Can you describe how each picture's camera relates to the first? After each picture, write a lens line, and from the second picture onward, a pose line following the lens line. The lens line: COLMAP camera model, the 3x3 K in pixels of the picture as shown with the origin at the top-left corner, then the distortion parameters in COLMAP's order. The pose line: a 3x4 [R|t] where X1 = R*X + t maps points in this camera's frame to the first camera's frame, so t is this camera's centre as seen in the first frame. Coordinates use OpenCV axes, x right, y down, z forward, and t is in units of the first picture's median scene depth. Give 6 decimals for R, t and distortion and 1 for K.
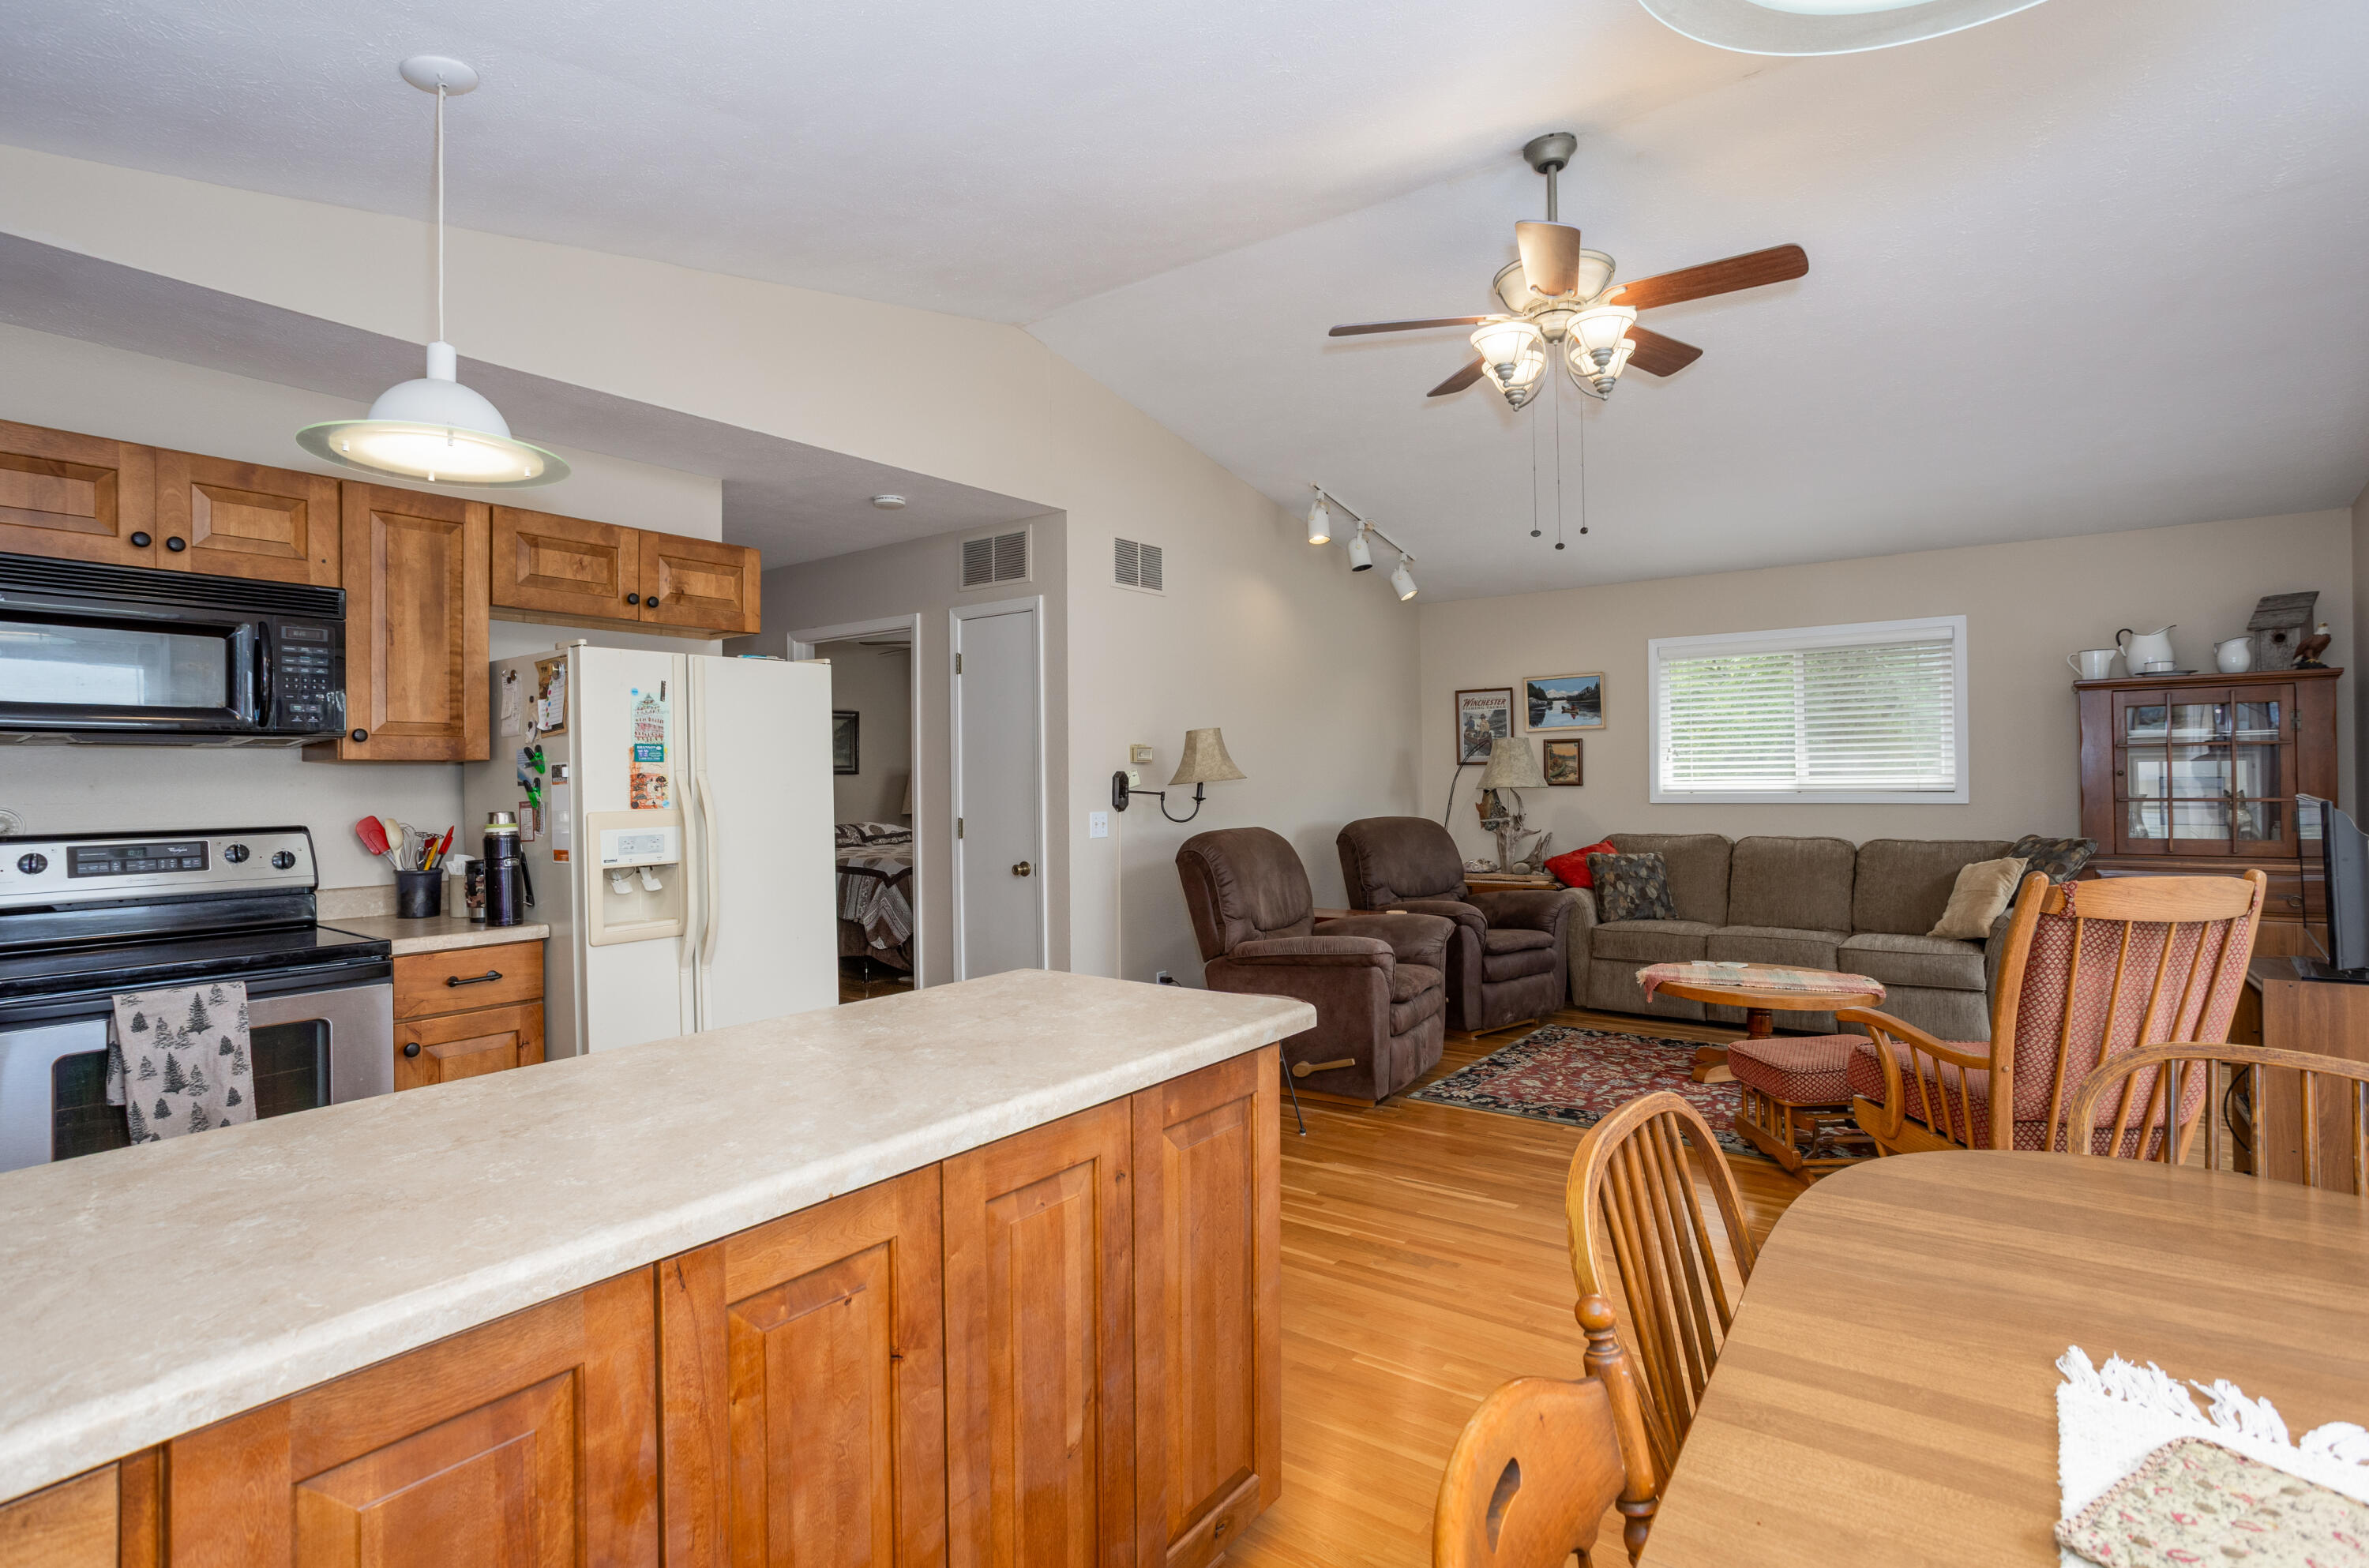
lens RADIAL K [[1150.9, 0, 1150.9], [0, 1150.9, 773.8], [0, 0, 1]] dist [-0.037906, 0.015701]
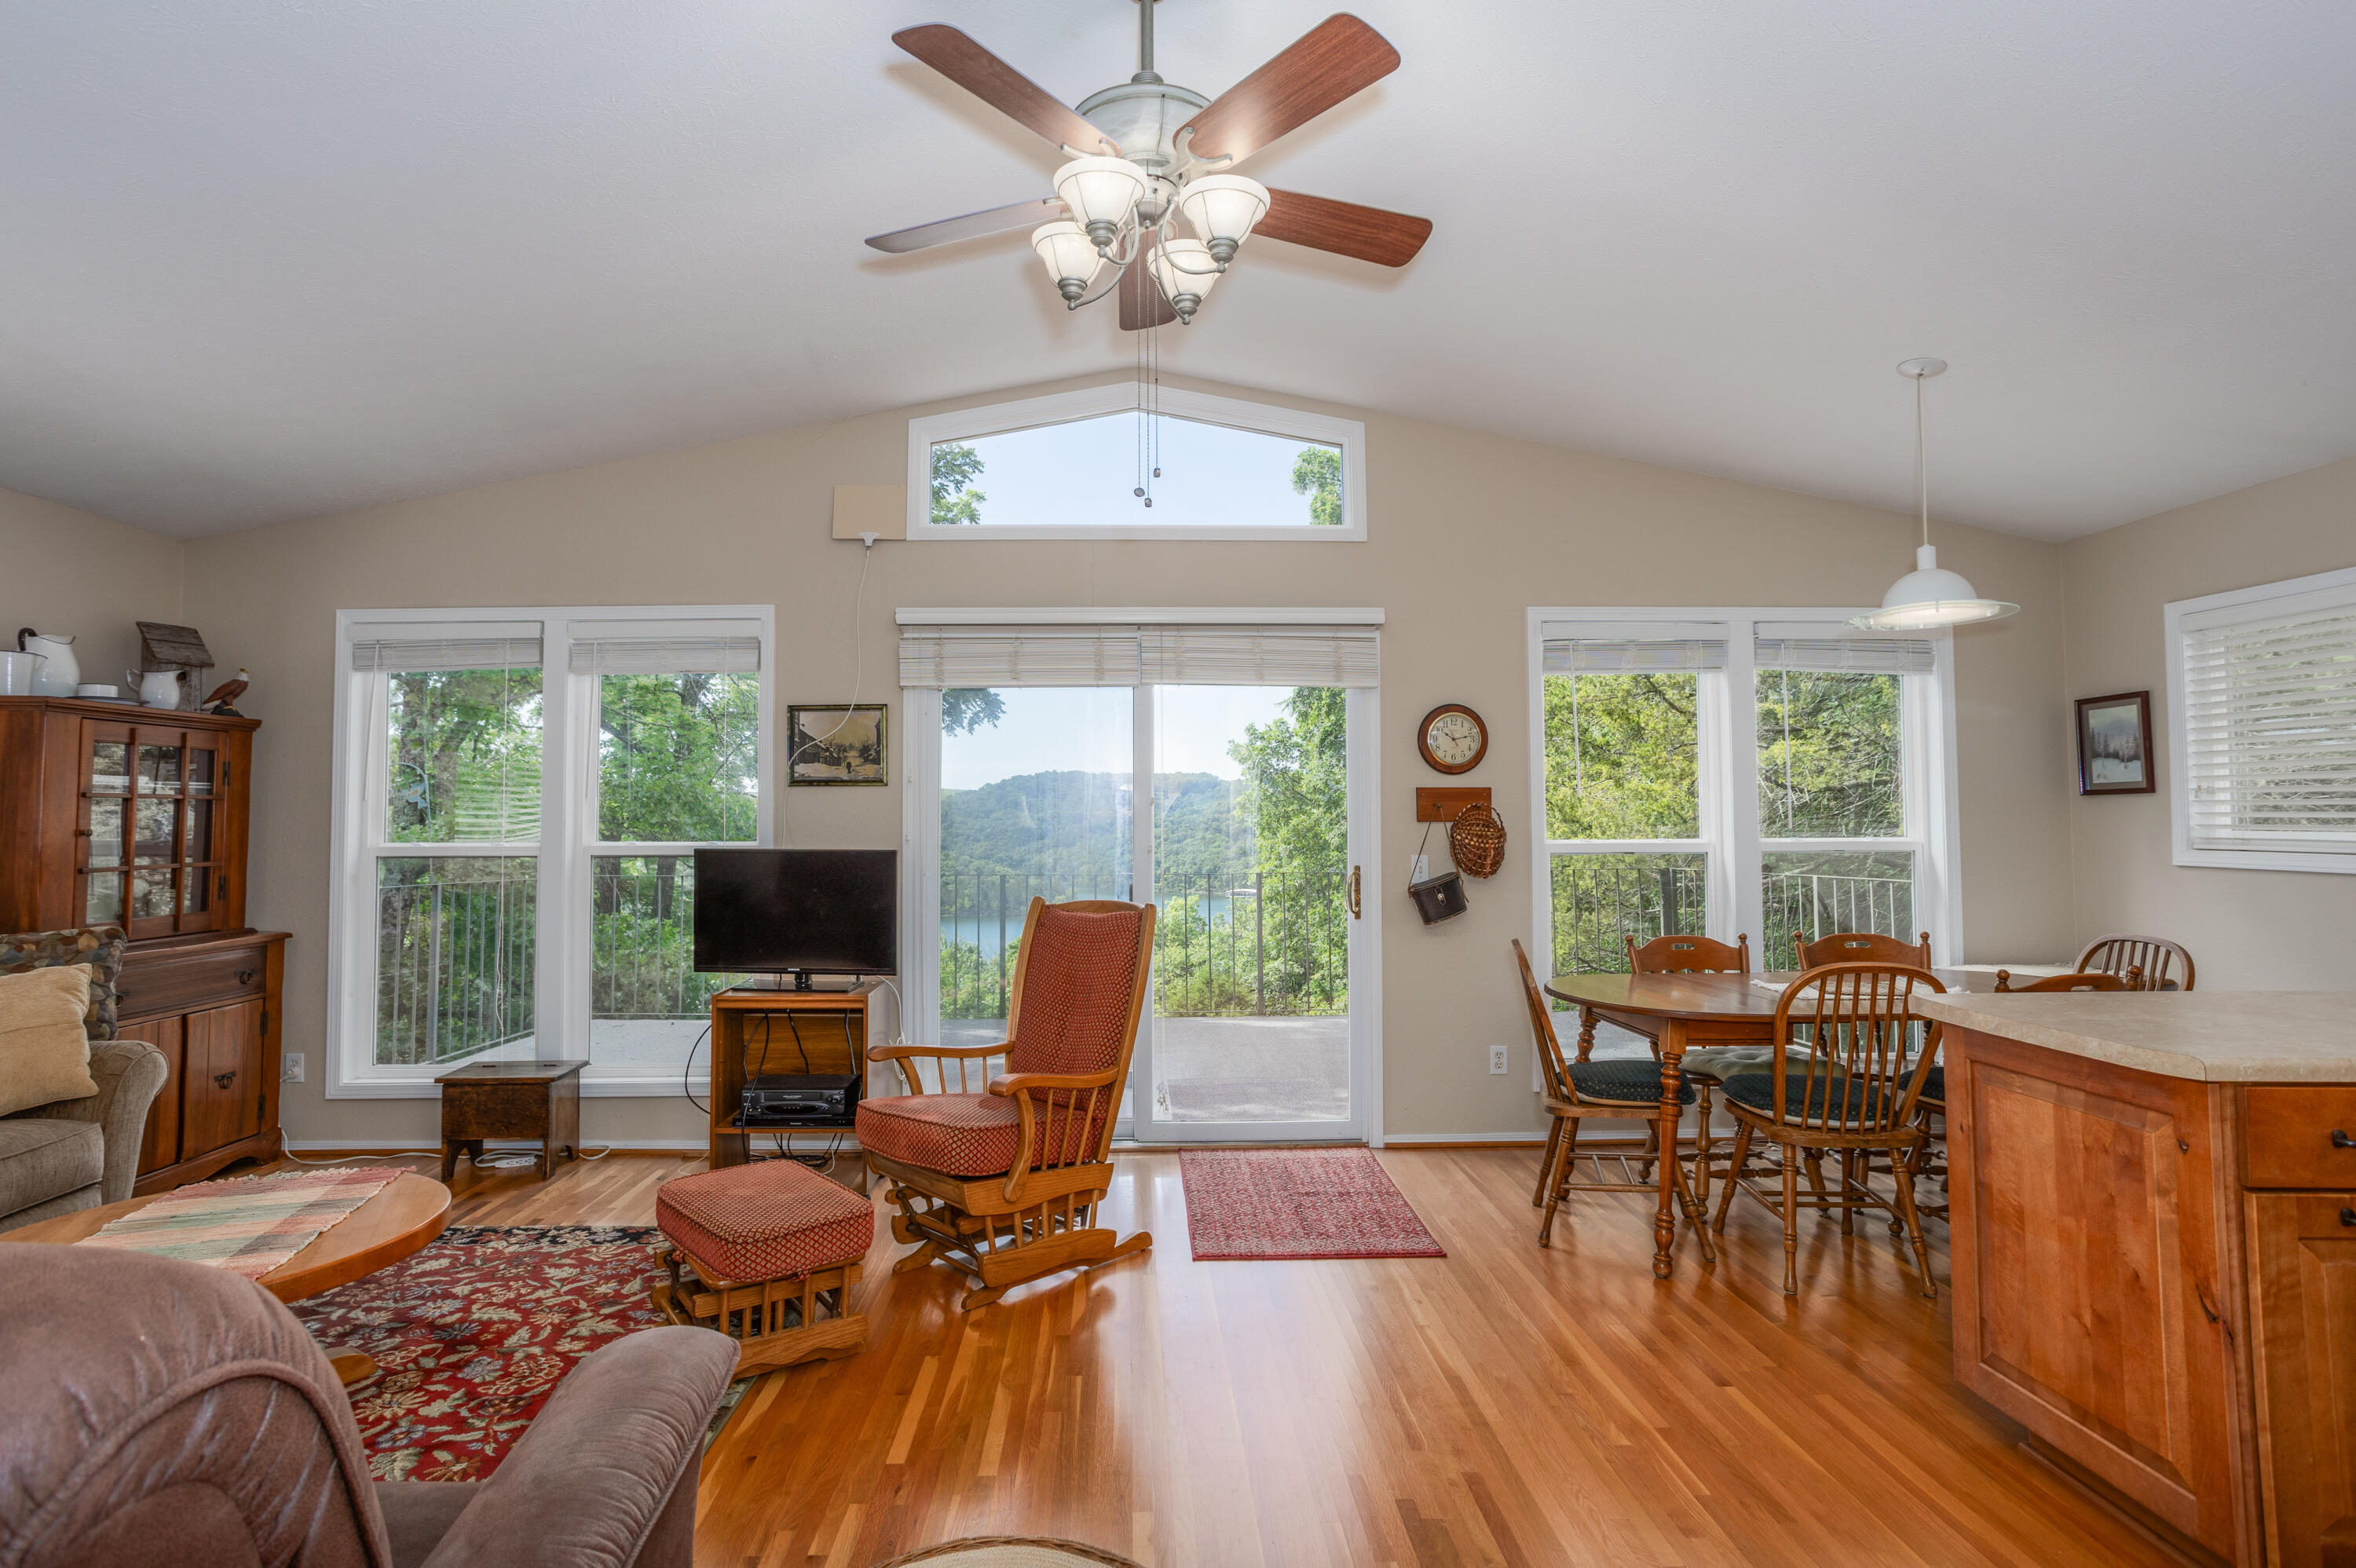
lens RADIAL K [[1144.0, 0, 1158.6], [0, 1144.0, 774.3], [0, 0, 1]] dist [-0.034818, 0.017579]
pose [[-0.630945, 0.045273, 0.774505, -0.184398], [0.007650, 0.998610, -0.052141, 0.006564], [-0.775790, -0.026973, -0.630415, 1.397194]]
